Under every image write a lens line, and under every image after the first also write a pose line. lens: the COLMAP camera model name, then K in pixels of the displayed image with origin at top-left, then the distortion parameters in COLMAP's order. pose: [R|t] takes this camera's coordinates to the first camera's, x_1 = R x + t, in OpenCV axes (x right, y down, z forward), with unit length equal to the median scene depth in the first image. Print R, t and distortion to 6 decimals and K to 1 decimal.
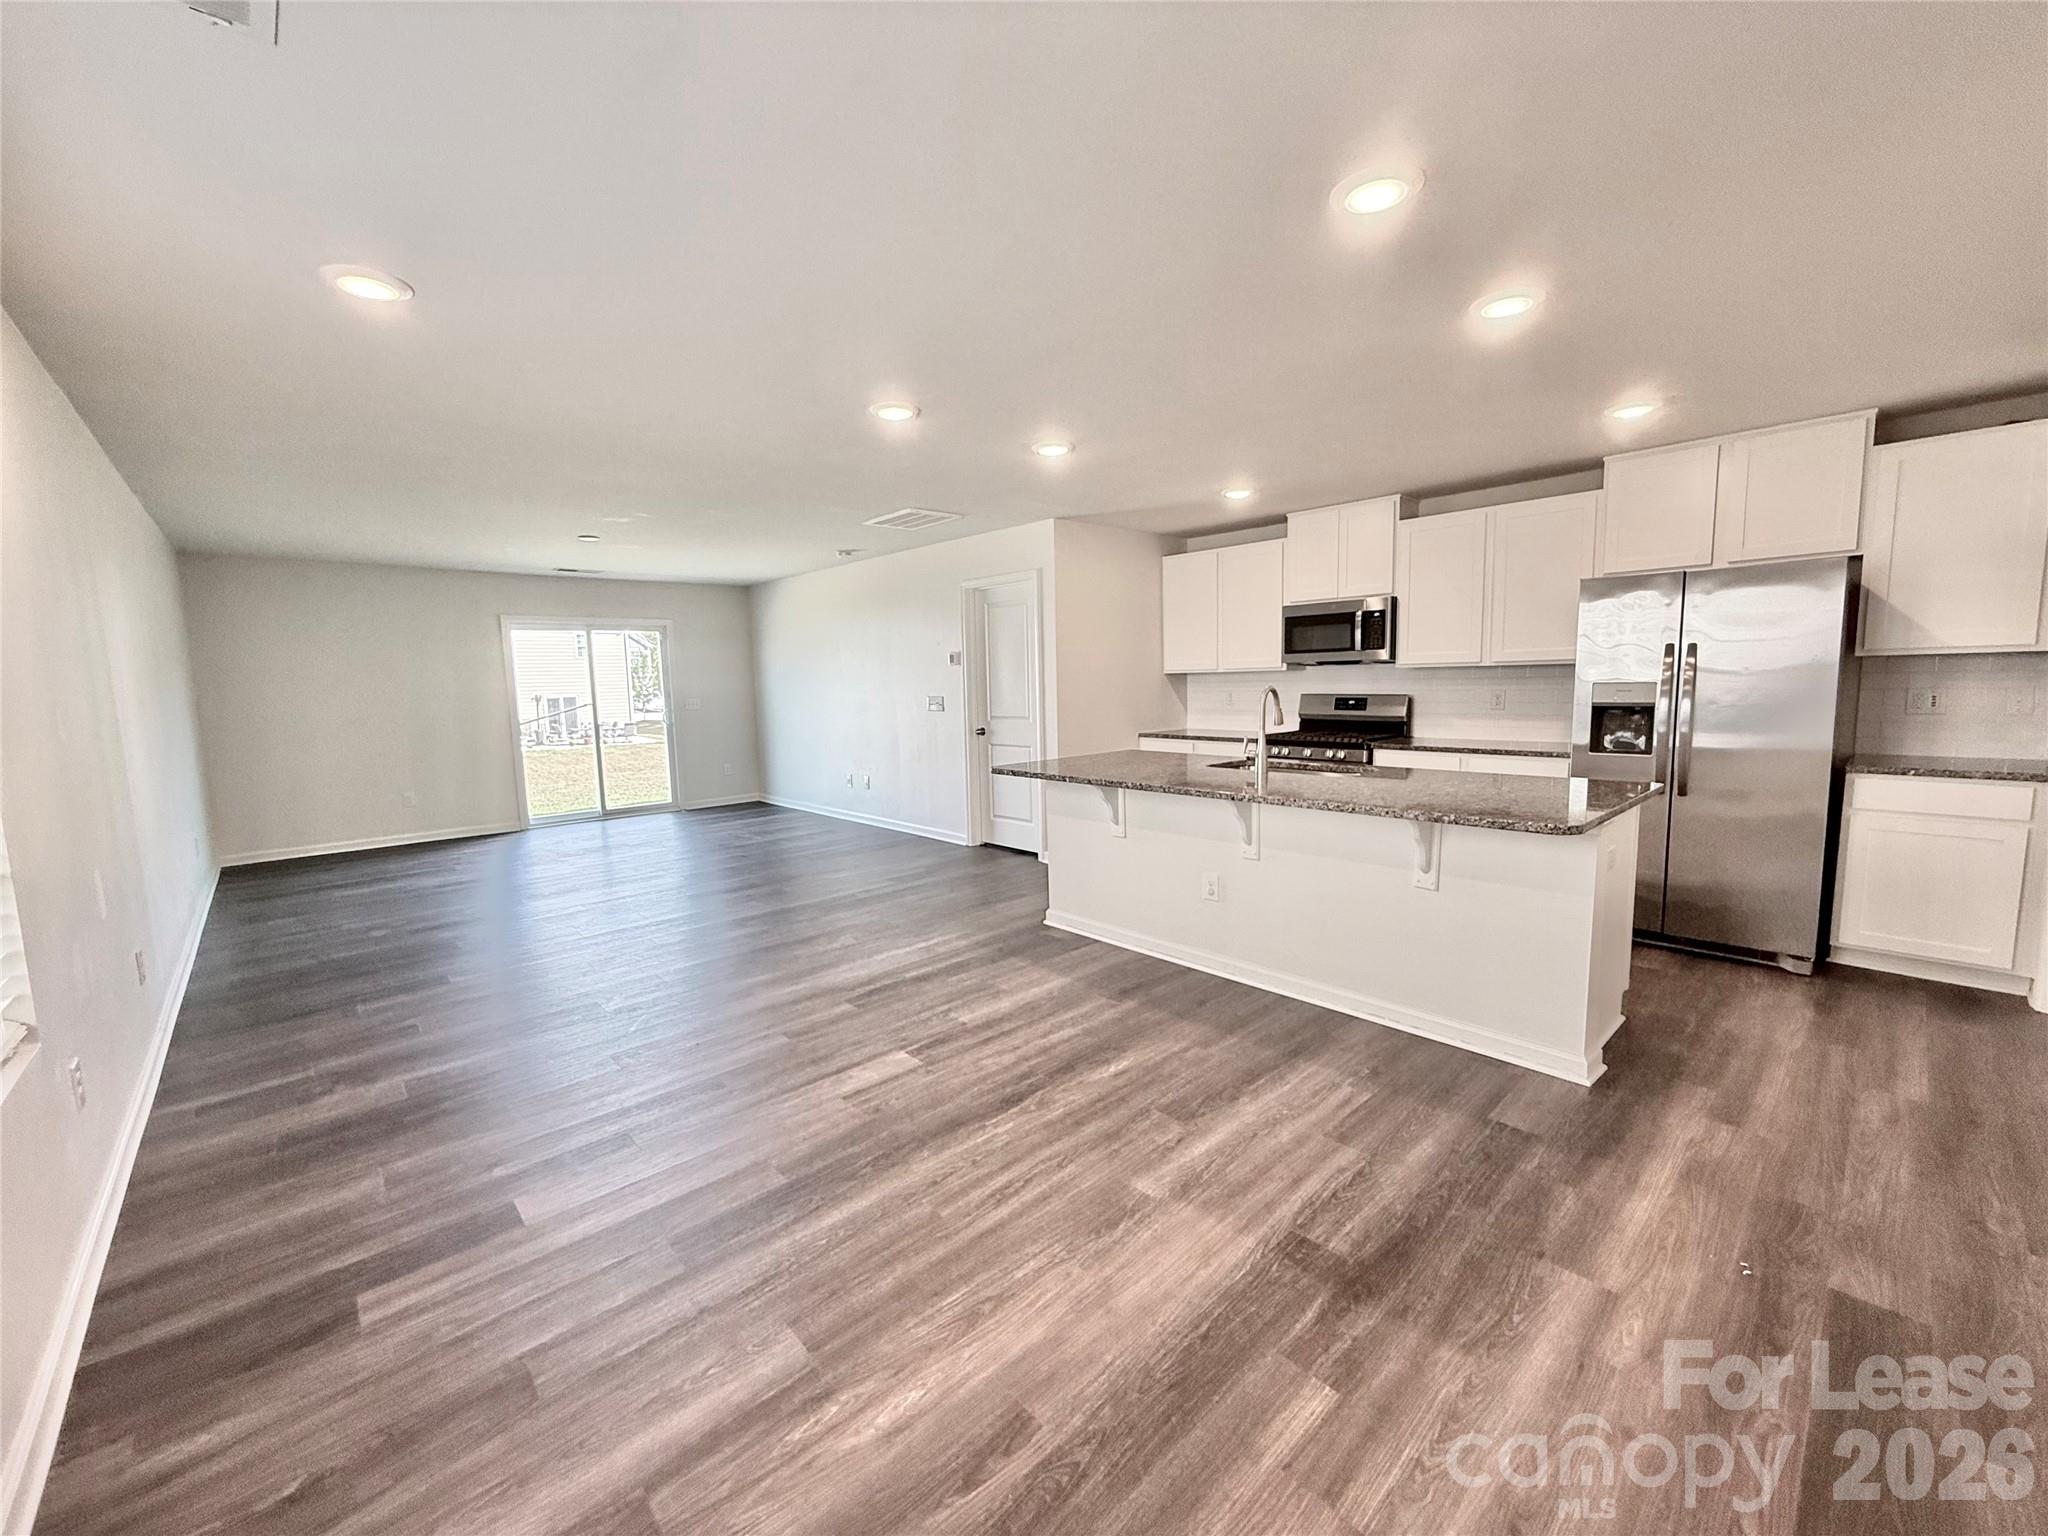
lens RADIAL K [[812.1, 0, 1019.0], [0, 812.1, 775.1], [0, 0, 1]] dist [-0.000438, 0.000162]
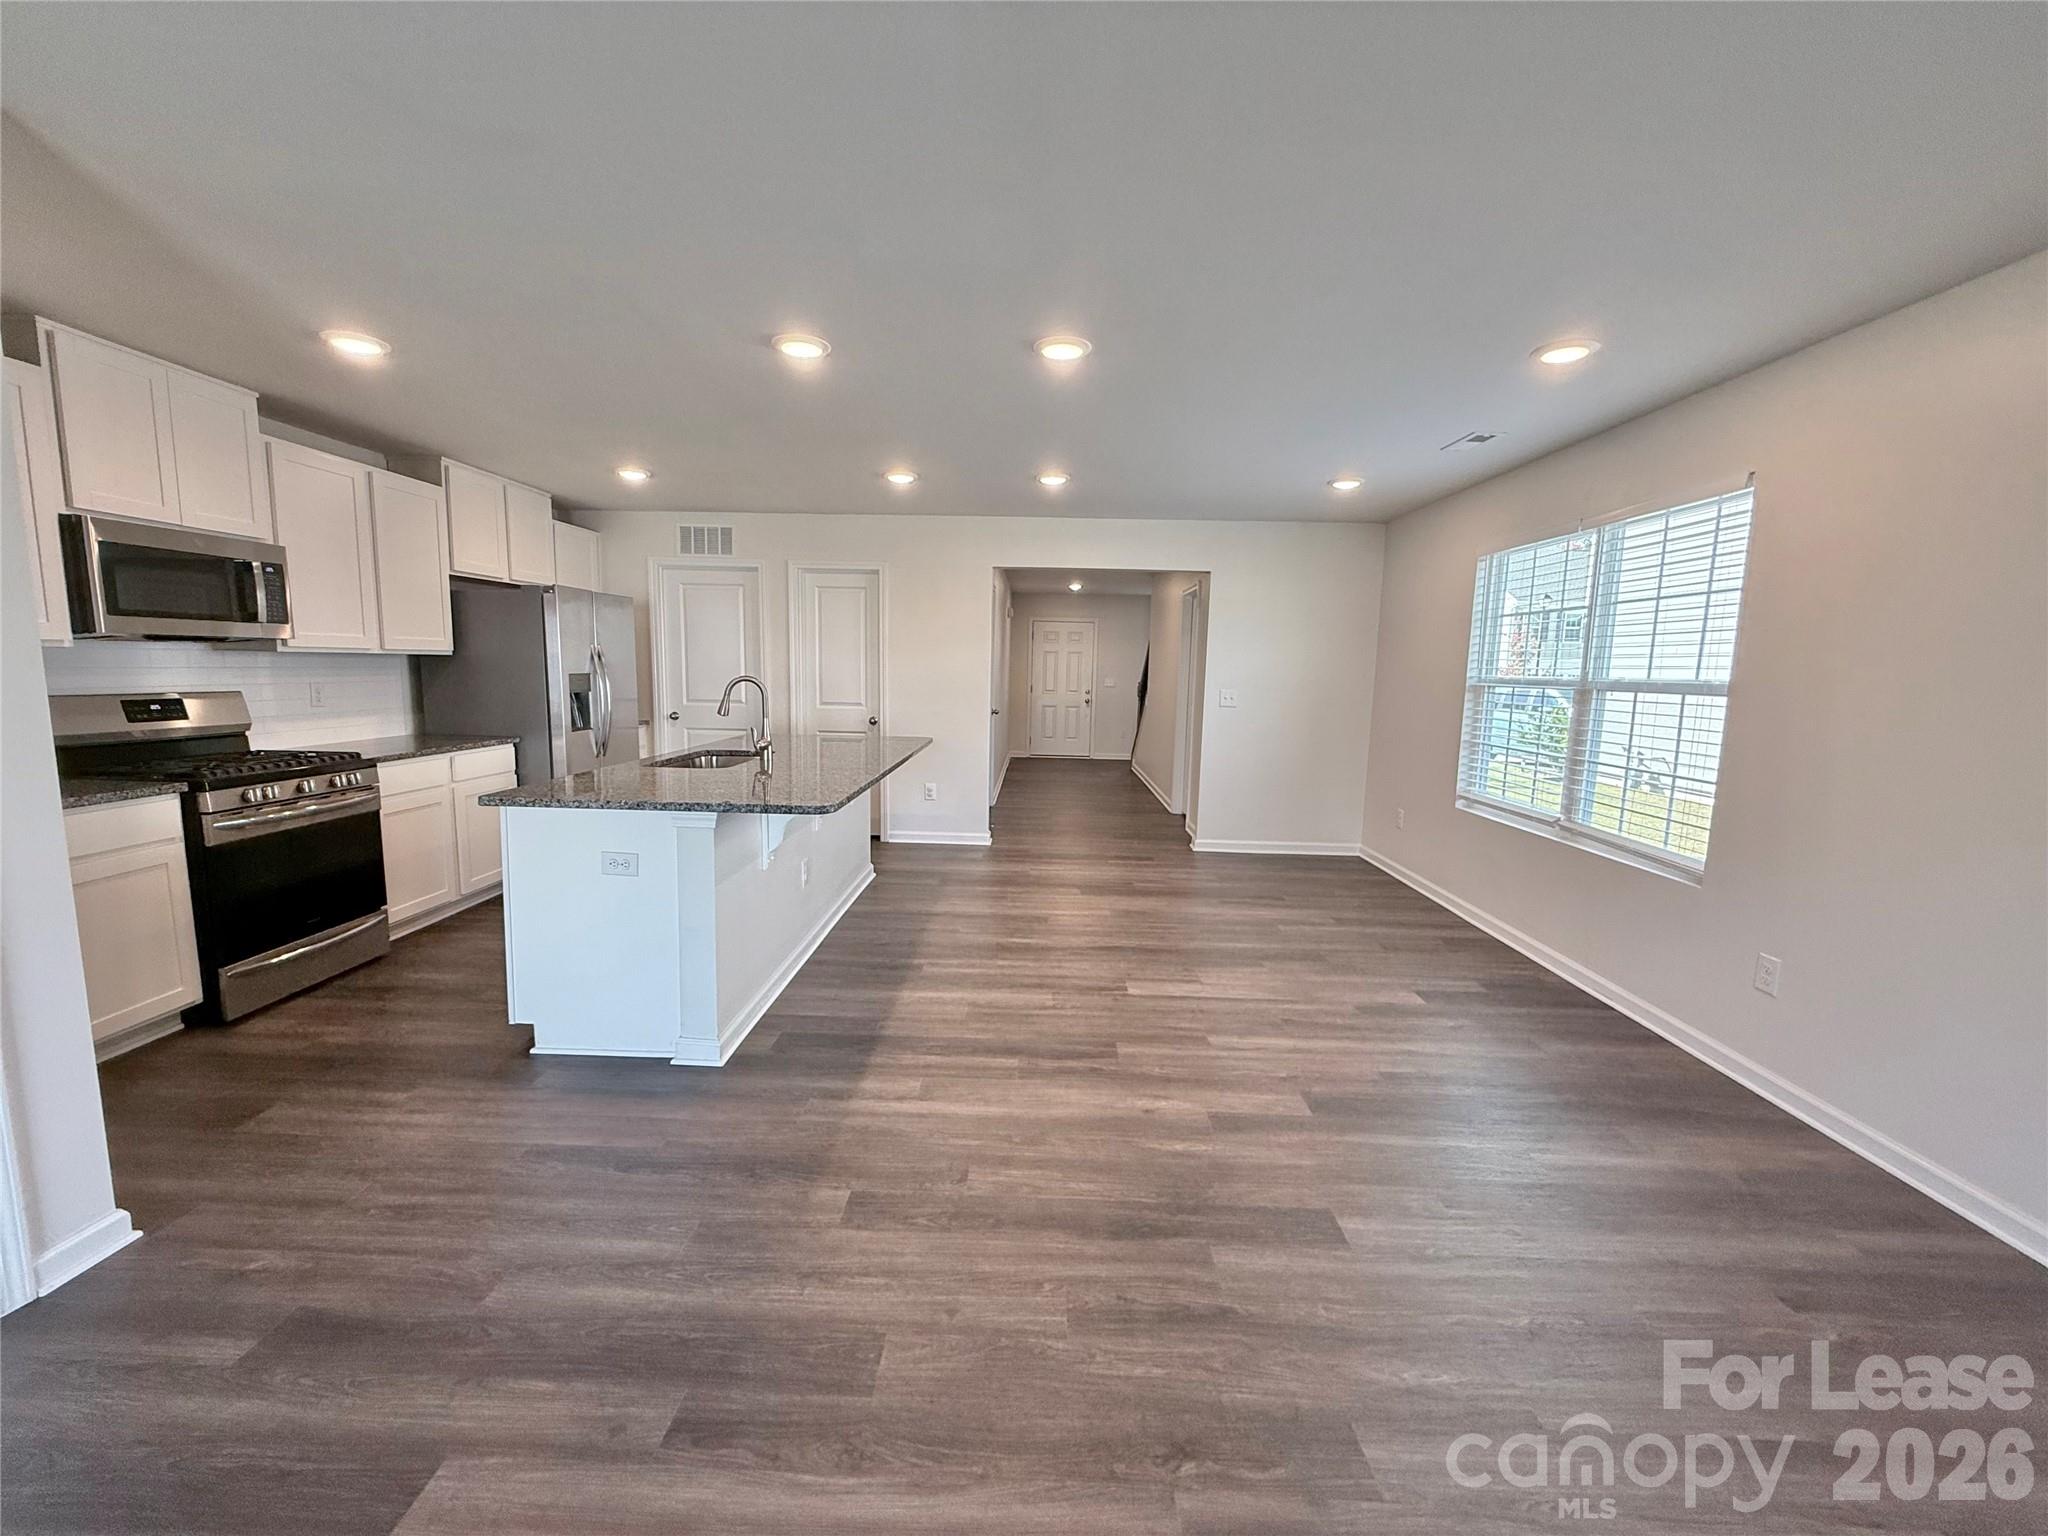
lens RADIAL K [[812.1, 0, 1019.0], [0, 812.1, 775.1], [0, 0, 1]] dist [-0.000438, 0.000162]
pose [[-0.717358, -0.086035, 0.691372, -0.675257], [0.079933, 0.975630, 0.204345, -0.175933], [-0.692104, 0.201852, -0.692999, 1.553455]]
